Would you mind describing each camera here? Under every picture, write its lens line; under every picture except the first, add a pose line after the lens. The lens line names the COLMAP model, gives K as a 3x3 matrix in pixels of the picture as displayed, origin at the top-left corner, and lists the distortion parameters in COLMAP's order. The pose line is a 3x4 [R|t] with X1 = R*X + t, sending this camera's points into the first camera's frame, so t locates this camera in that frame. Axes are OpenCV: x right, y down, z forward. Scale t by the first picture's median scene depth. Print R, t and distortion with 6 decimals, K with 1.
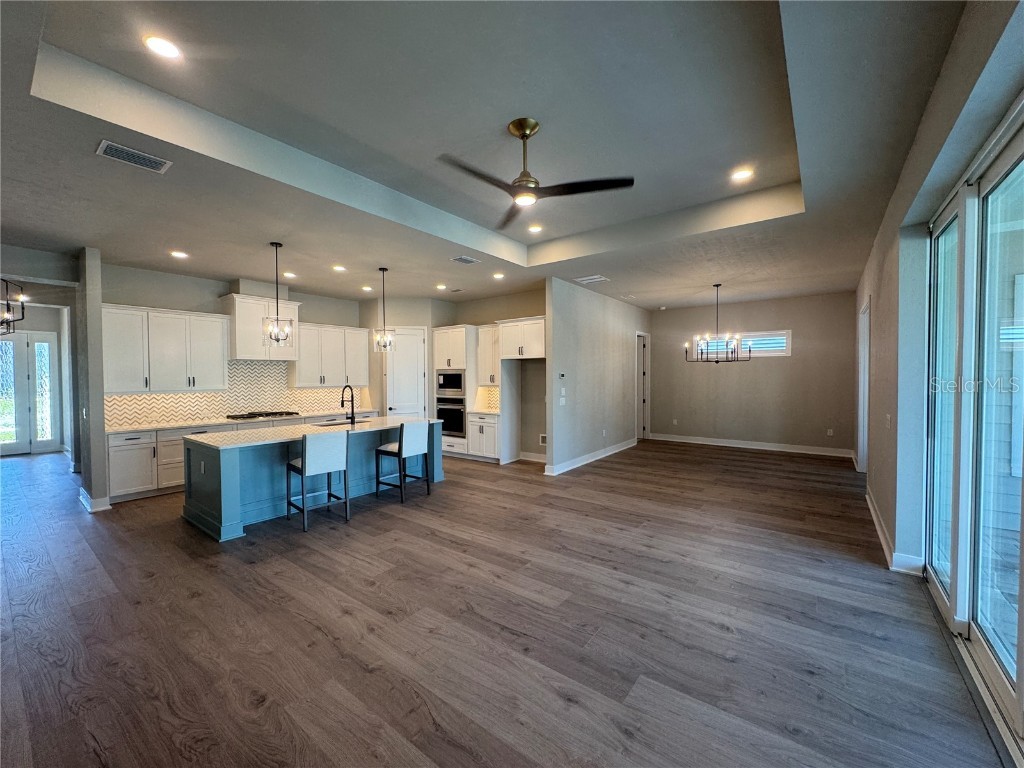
lens RADIAL K [[409.4, 0, 512.0], [0, 409.4, 384.0], [0, 0, 1]] dist [-0.001122, -0.000168]
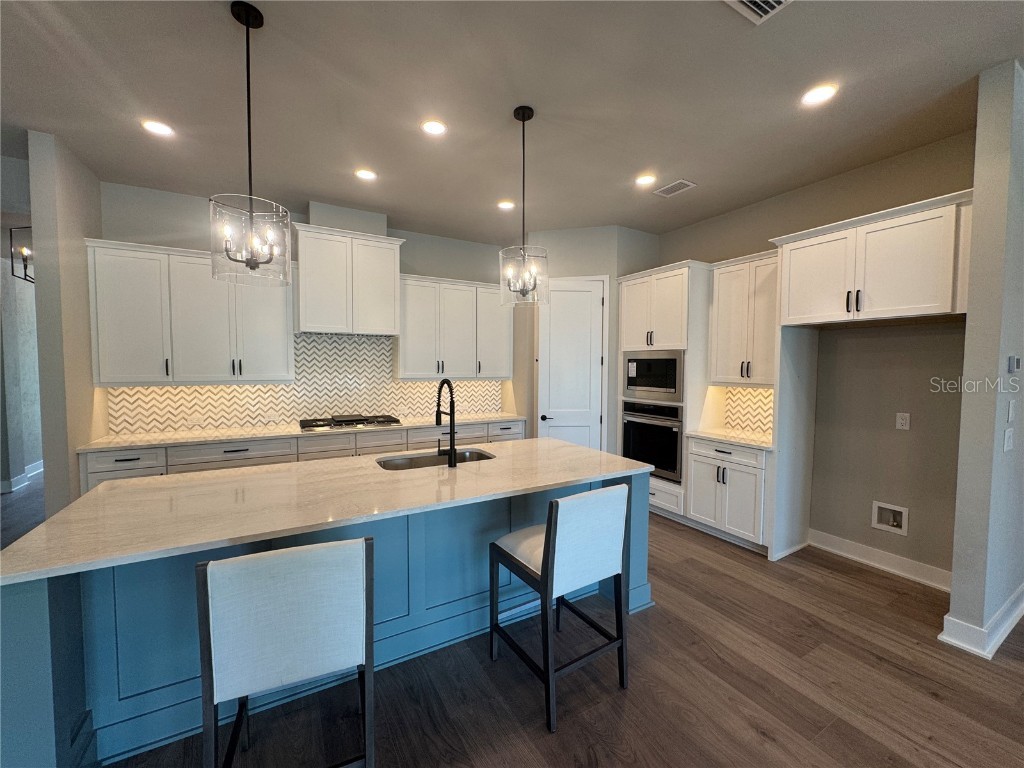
lens RADIAL K [[409.4, 0, 512.0], [0, 409.4, 384.0], [0, 0, 1]] dist [-0.001122, -0.000168]
pose [[0.921403, 0.028914, -0.387532, -0.120923], [-0.018717, 0.999373, 0.030064, -0.005579], [0.388158, -0.020448, 0.921366, 0.476226]]
